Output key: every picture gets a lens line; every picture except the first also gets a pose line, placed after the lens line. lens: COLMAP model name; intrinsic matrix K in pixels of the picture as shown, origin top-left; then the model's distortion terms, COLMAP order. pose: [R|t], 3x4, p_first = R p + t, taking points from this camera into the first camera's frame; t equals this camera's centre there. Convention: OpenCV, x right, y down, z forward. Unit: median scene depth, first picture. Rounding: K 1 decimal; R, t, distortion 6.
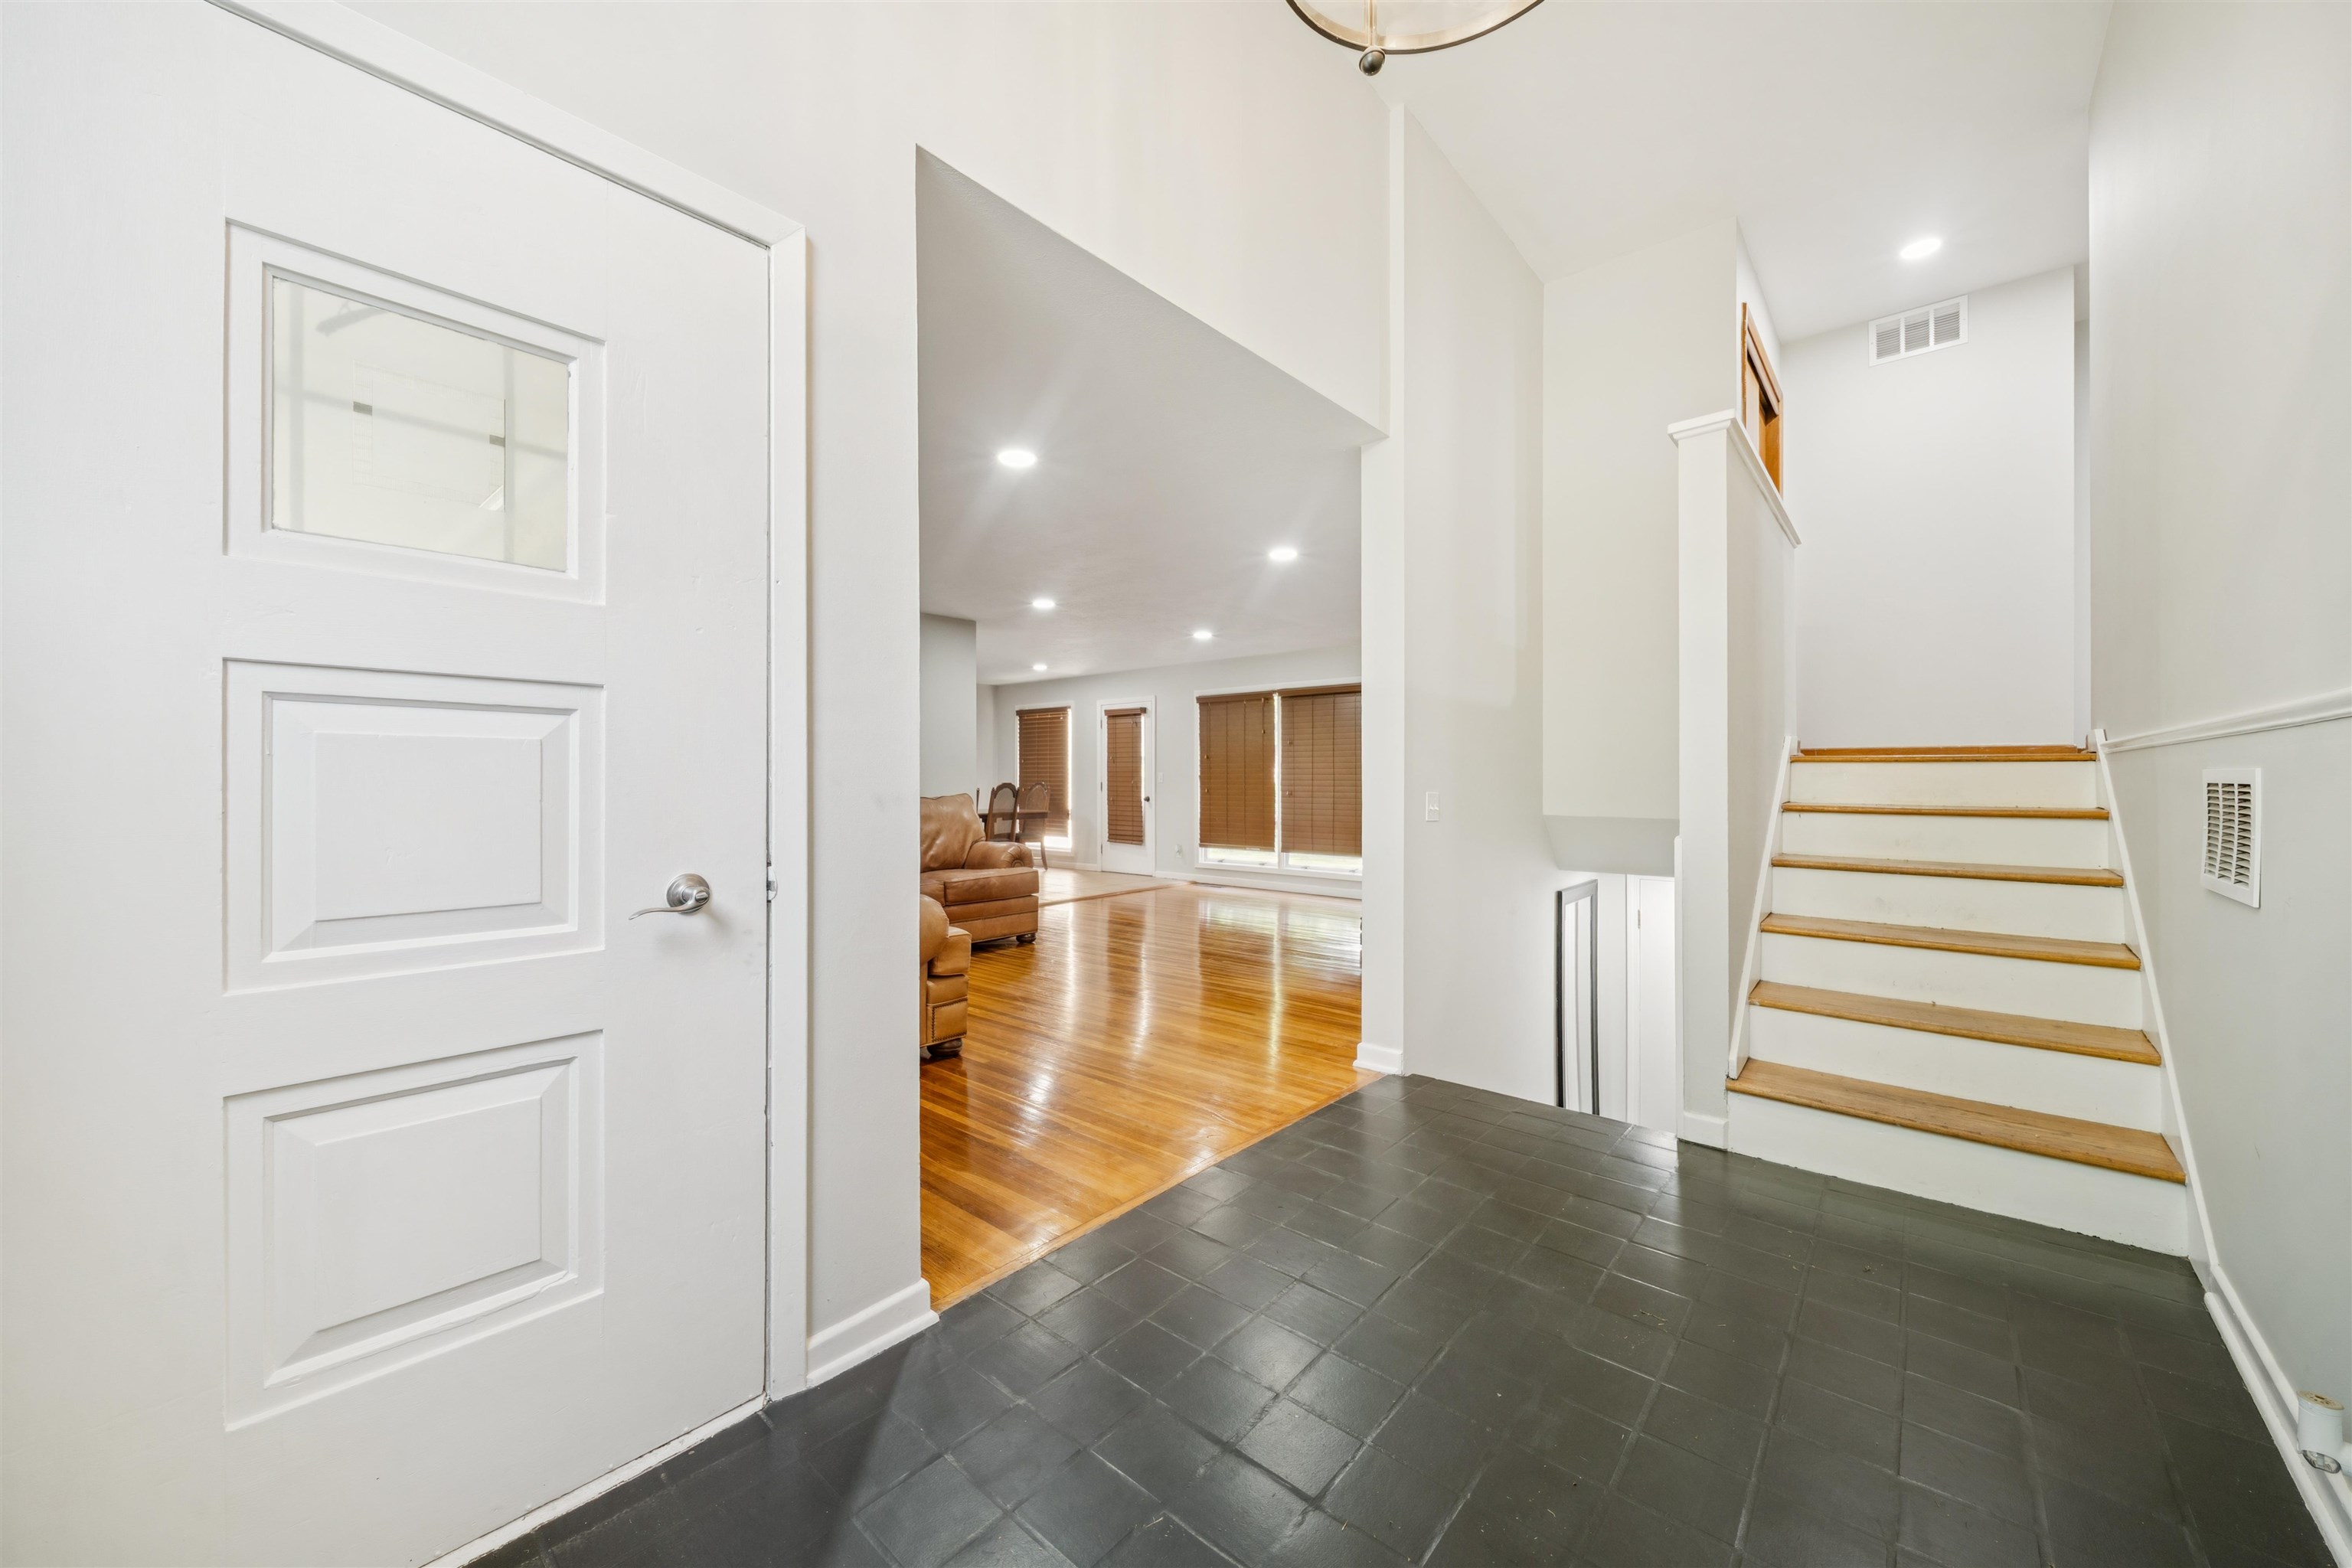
lens RADIAL K [[863.2, 0, 1148.5], [0, 863.2, 783.1], [0, 0, 1]] dist [-0.014577, -0.000142]
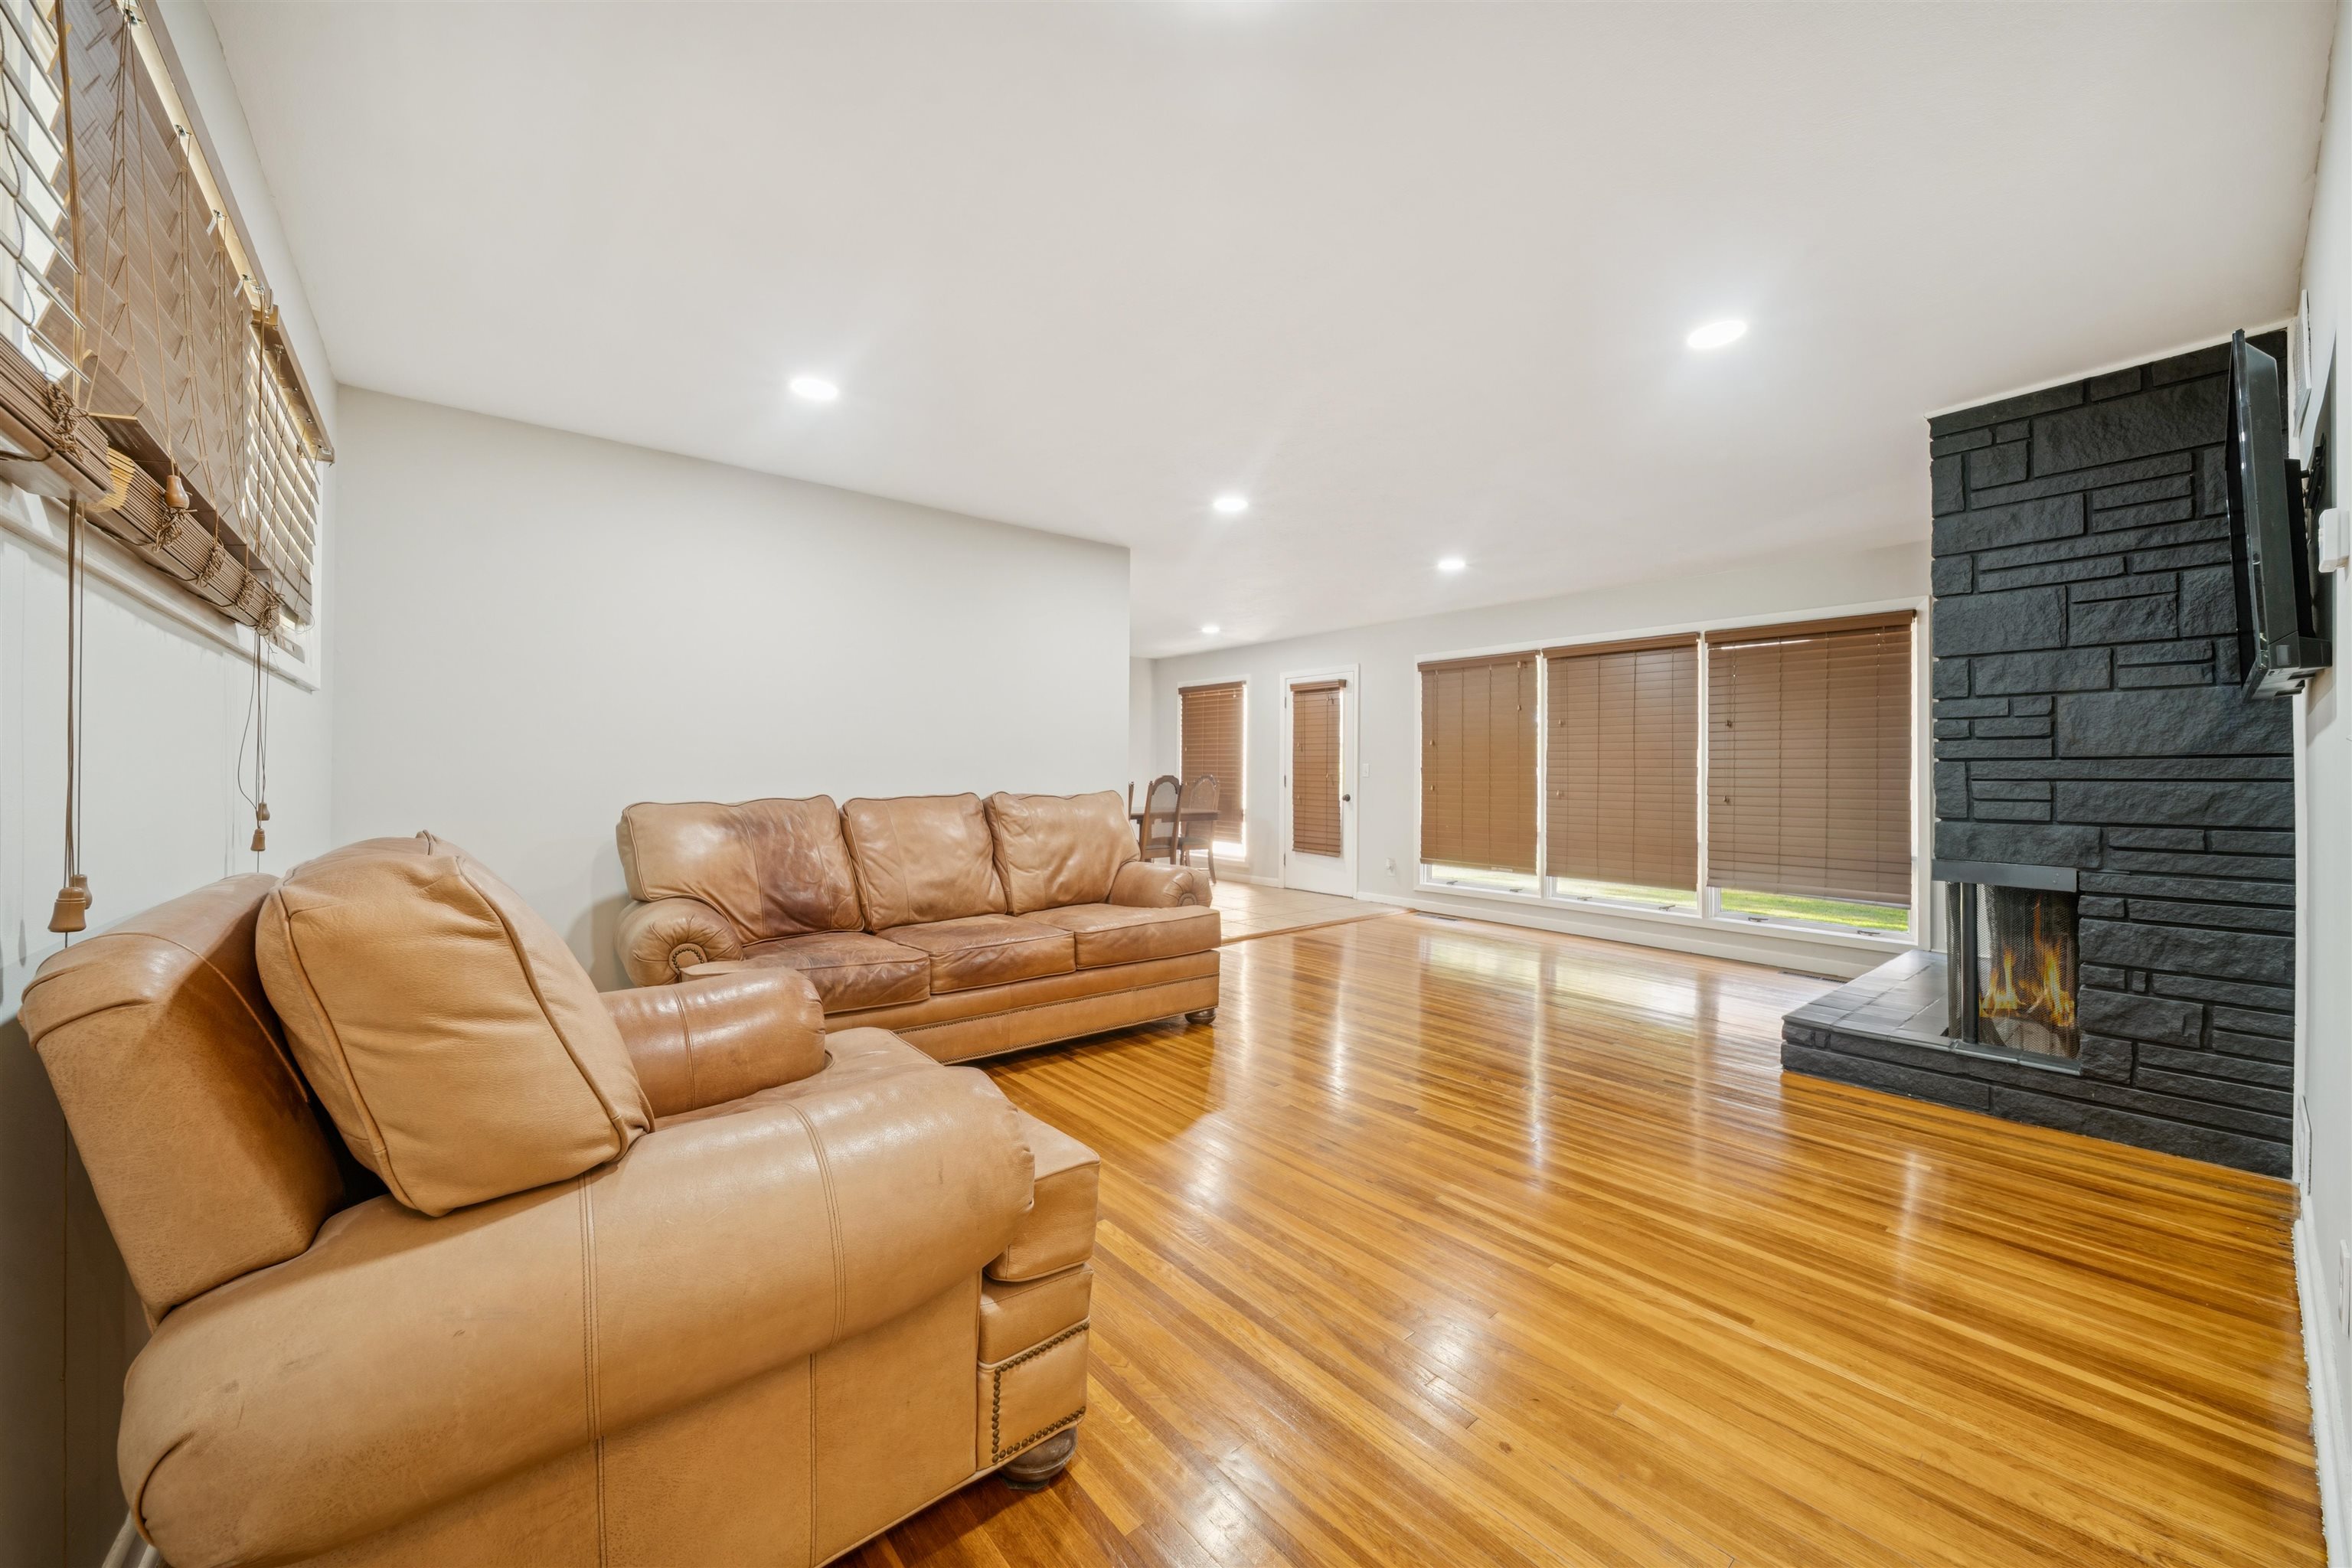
lens RADIAL K [[863.2, 0, 1148.5], [0, 863.2, 783.1], [0, 0, 1]] dist [-0.014577, -0.000142]
pose [[0.983946, 0.009260, -0.178226, -0.041142], [-0.007836, 0.999932, 0.008693, -0.000222], [0.178294, -0.007157, 0.983951, 0.221256]]
